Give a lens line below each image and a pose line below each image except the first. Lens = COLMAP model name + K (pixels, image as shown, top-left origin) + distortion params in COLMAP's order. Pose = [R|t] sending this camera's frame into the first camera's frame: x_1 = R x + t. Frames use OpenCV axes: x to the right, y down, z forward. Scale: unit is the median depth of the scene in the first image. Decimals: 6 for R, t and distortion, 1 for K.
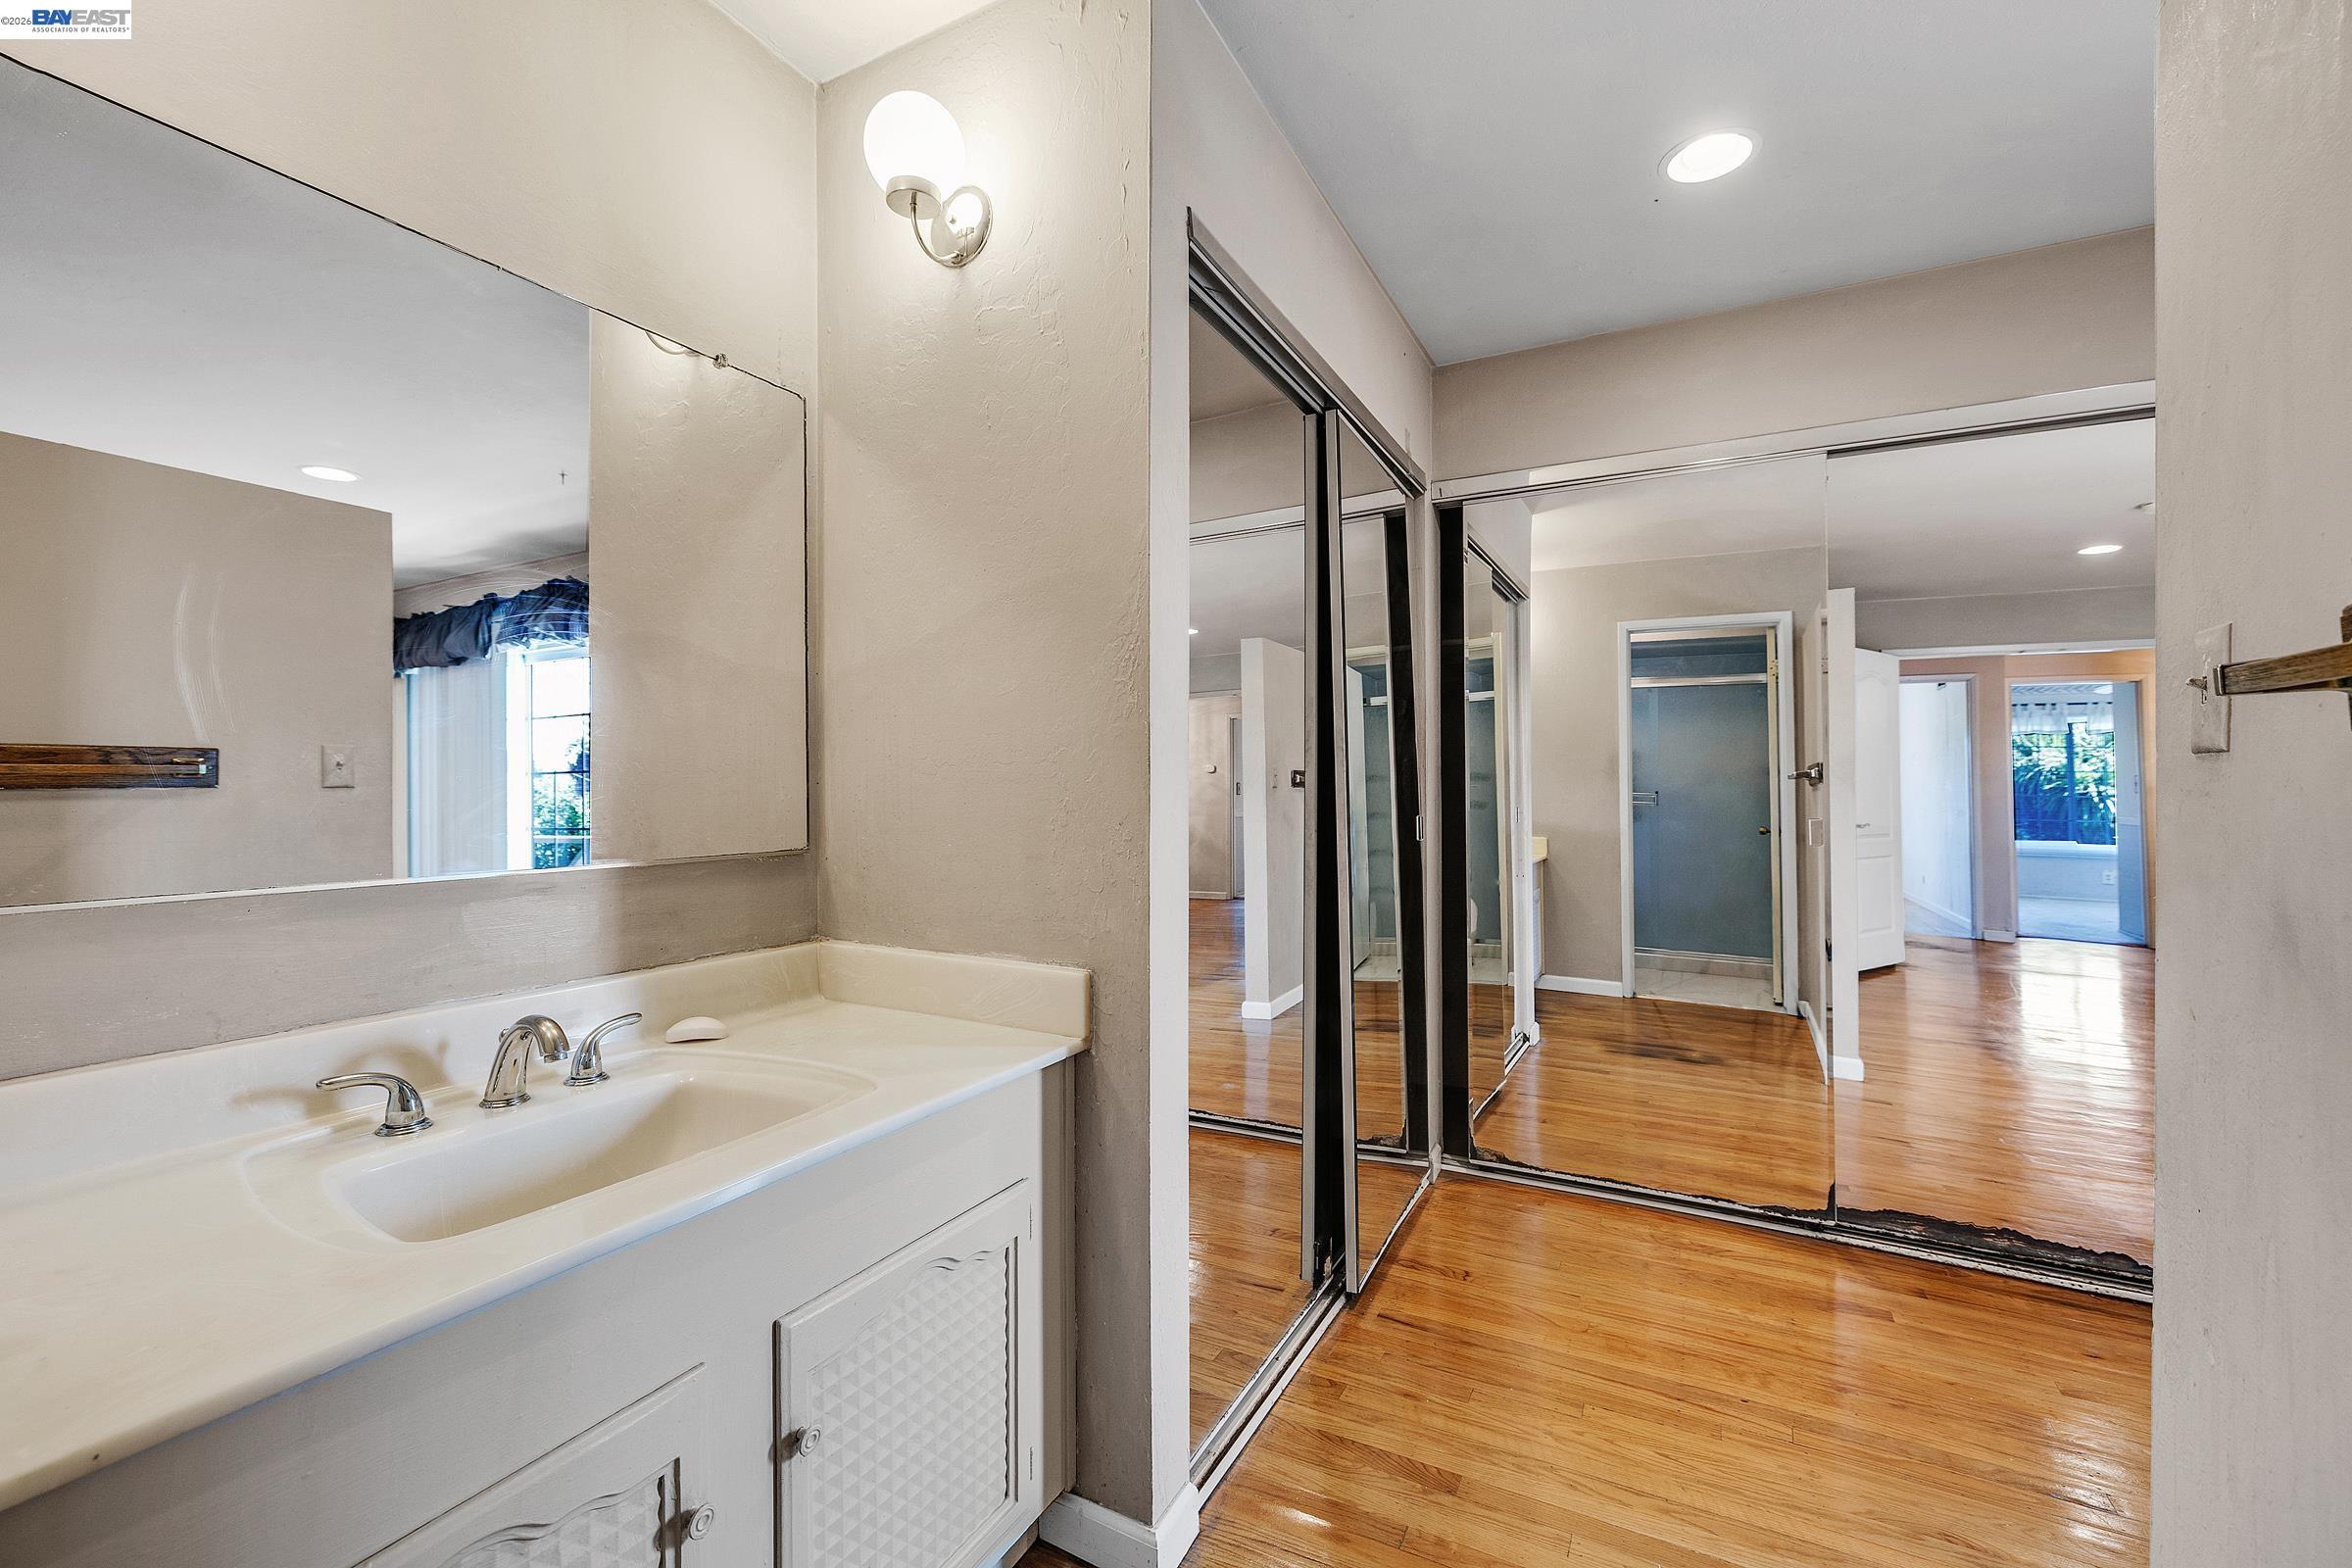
lens RADIAL K [[982.0, 0, 1169.4], [0, 982.0, 789.6], [0, 0, 1]] dist [-0.001168, -0.000151]
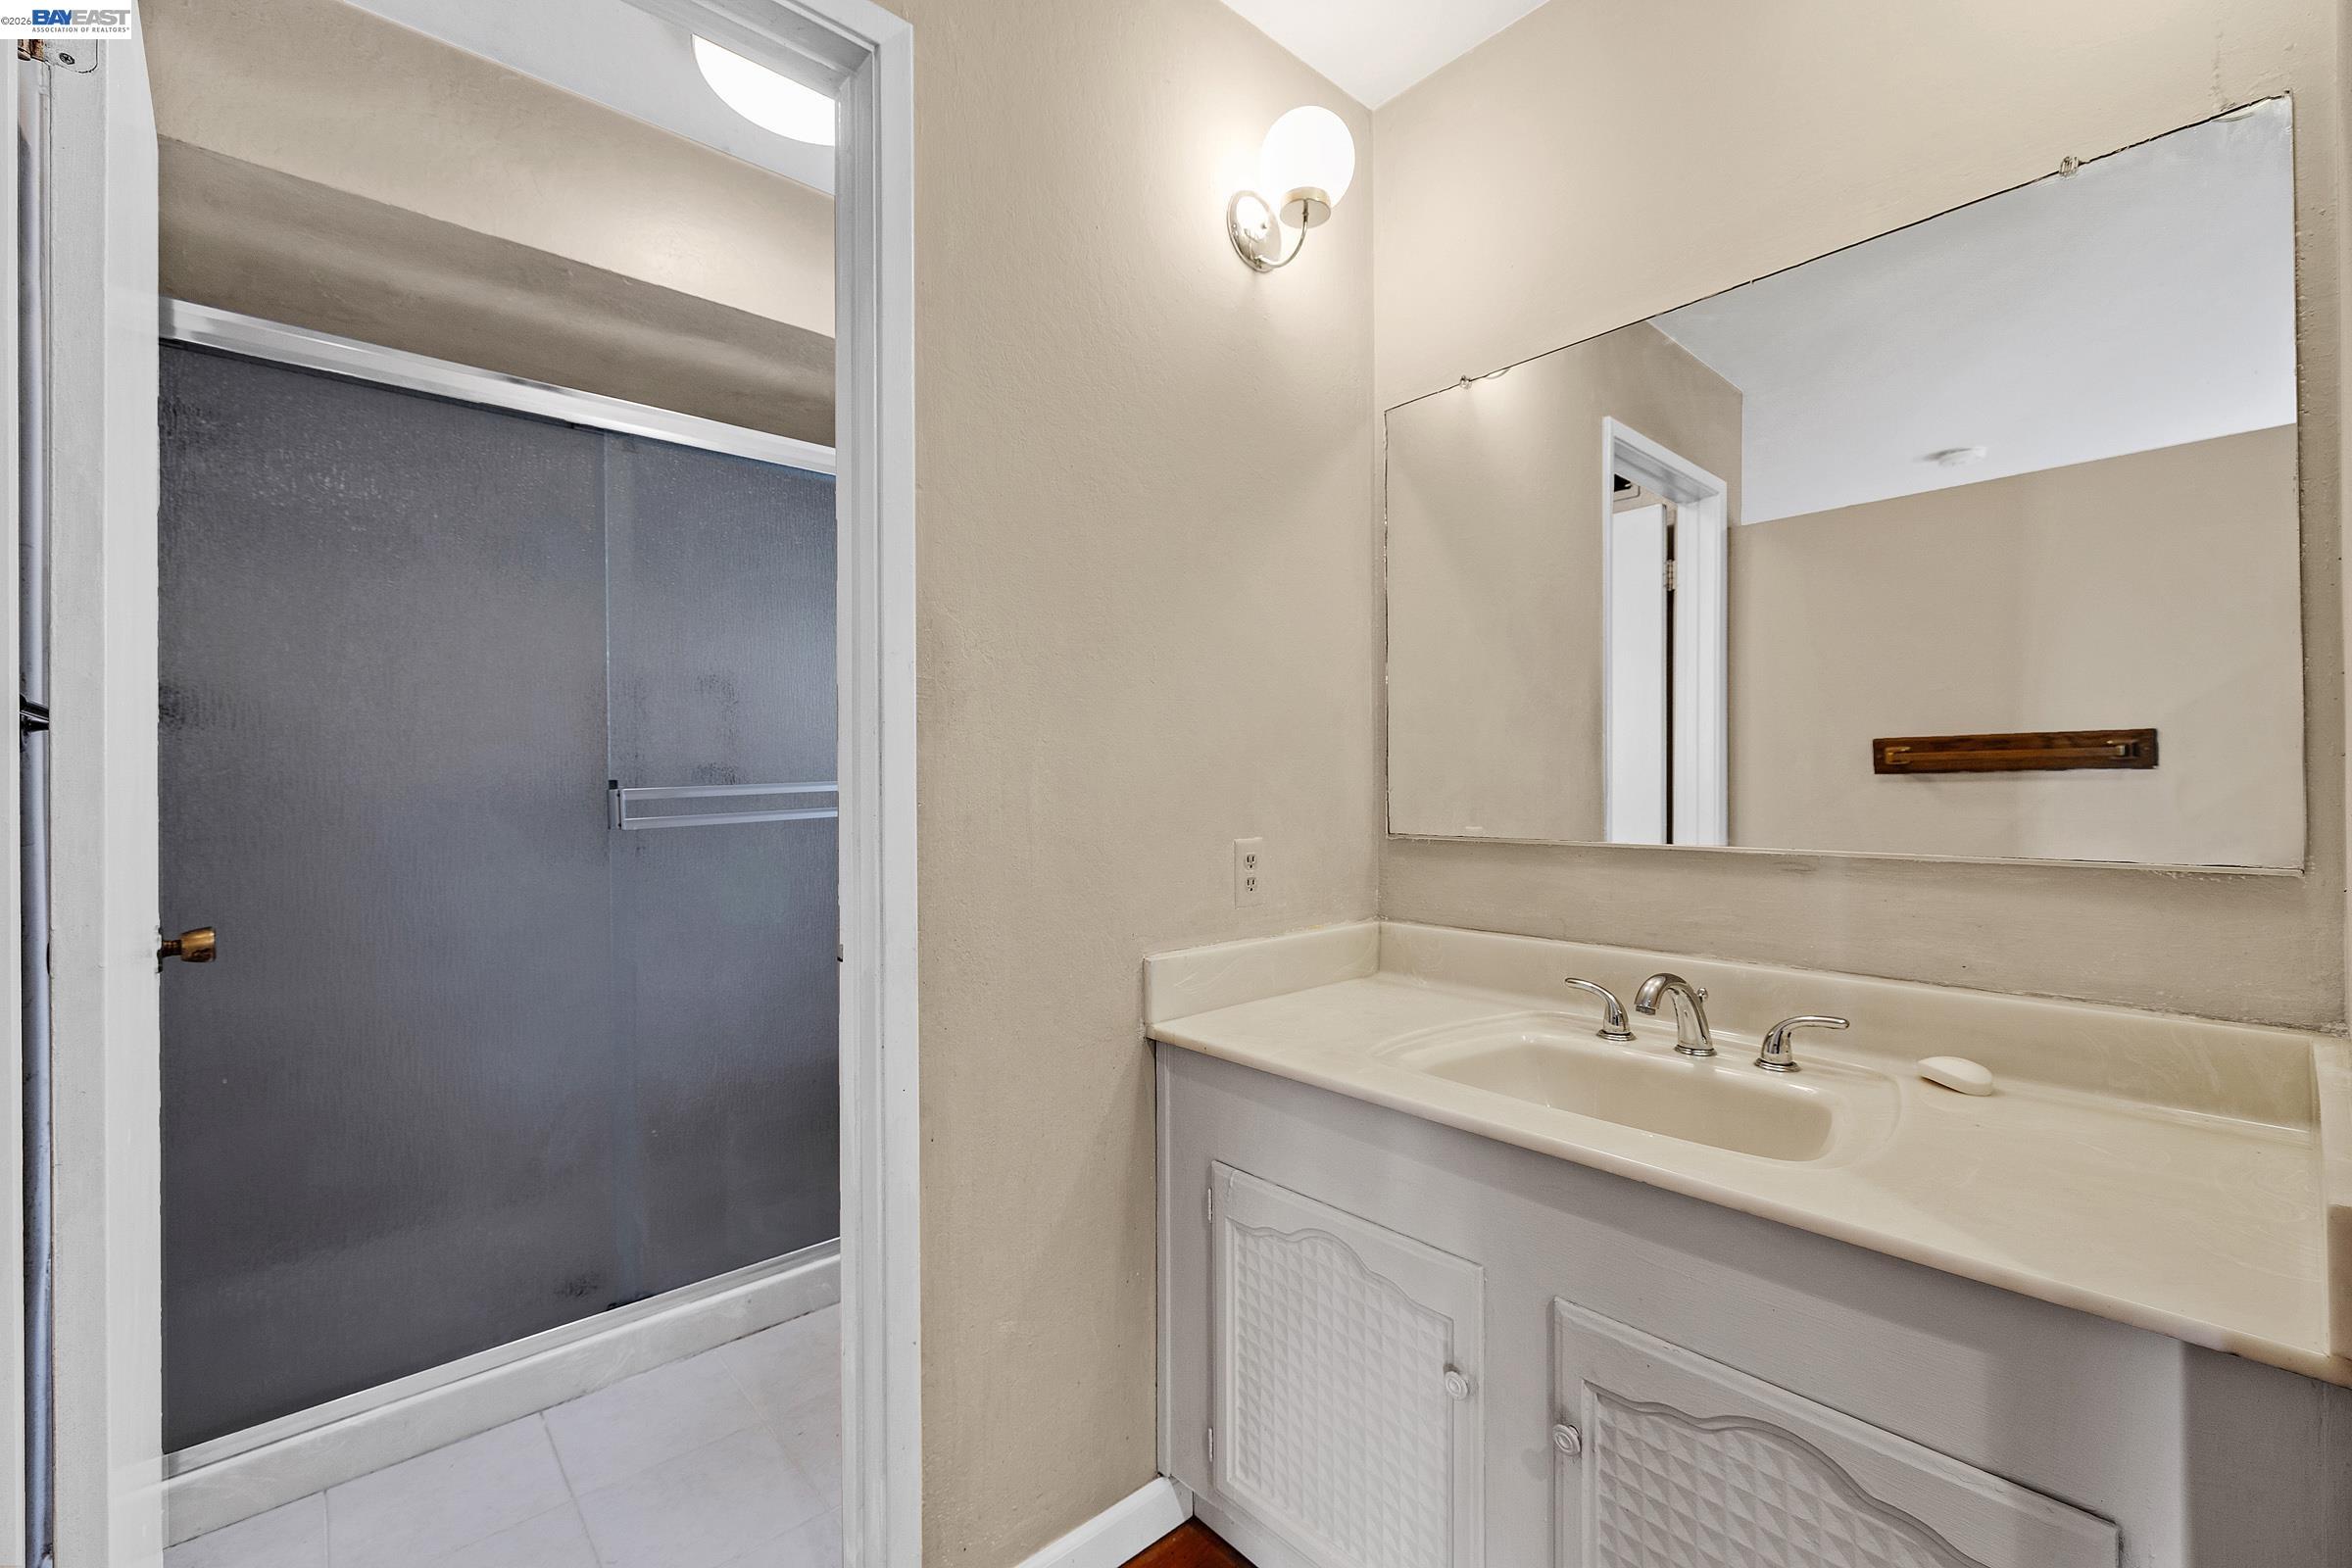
lens RADIAL K [[982.0, 0, 1169.4], [0, 982.0, 789.6], [0, 0, 1]] dist [-0.001168, -0.000151]
pose [[-0.345172, 0.010298, -0.938483, 0.307053], [0.002394, 0.999946, 0.010092, 0.006859], [0.938536, 0.001237, -0.345178, 0.447530]]
